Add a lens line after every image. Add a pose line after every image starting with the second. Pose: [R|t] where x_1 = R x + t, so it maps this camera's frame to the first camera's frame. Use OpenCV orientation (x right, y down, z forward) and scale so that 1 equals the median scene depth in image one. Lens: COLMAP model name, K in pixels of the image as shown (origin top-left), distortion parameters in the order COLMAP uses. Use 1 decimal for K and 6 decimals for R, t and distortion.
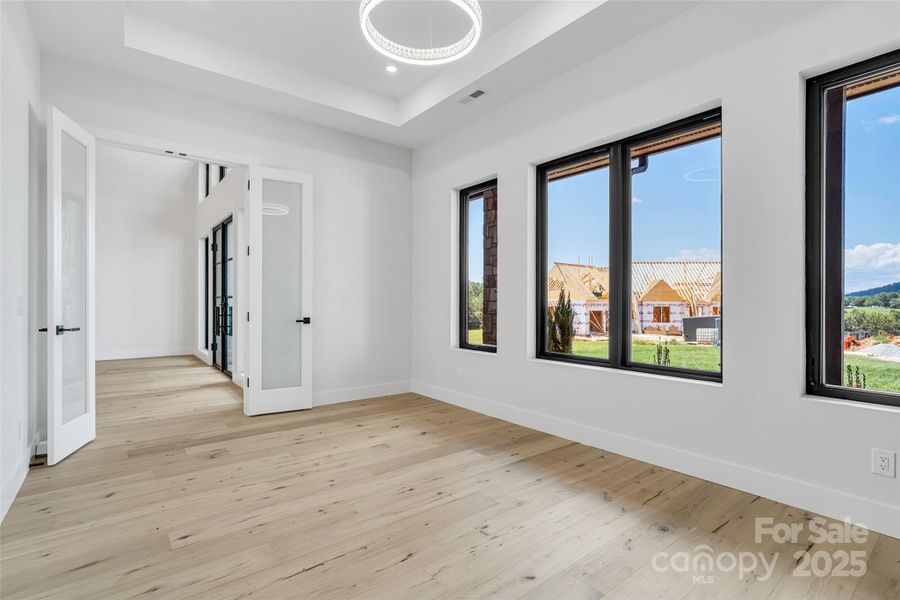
lens RADIAL K [[424.3, 0, 450.0], [0, 424.3, 300.0], [0, 0, 1]] dist [-0.012116, 0.000997]
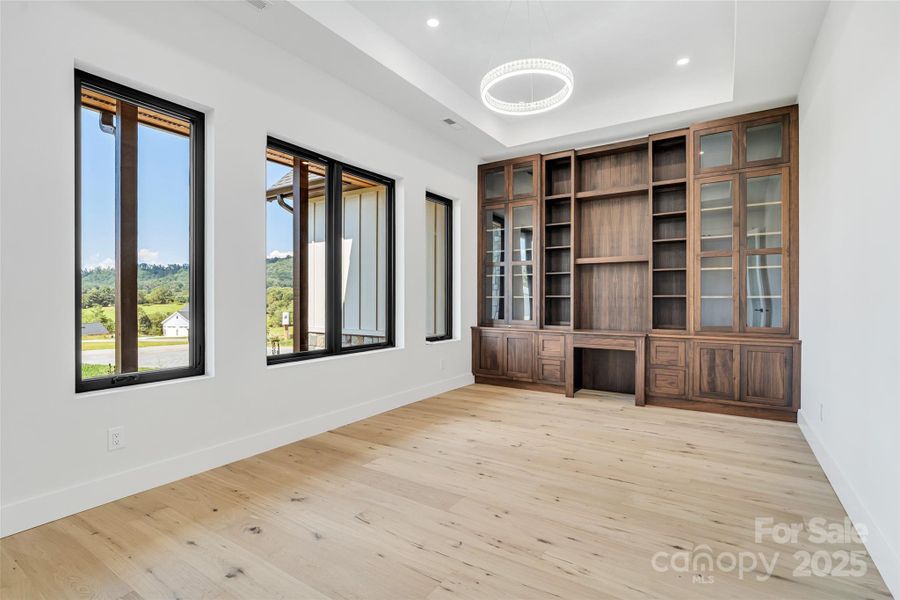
lens RADIAL K [[424.3, 0, 450.0], [0, 424.3, 300.0], [0, 0, 1]] dist [-0.012116, 0.000997]
pose [[-0.308401, -0.007293, 0.951228, -0.869343], [-0.004358, 0.999971, 0.006254, 0.000502], [-0.951246, -0.002217, -0.308424, 1.129415]]
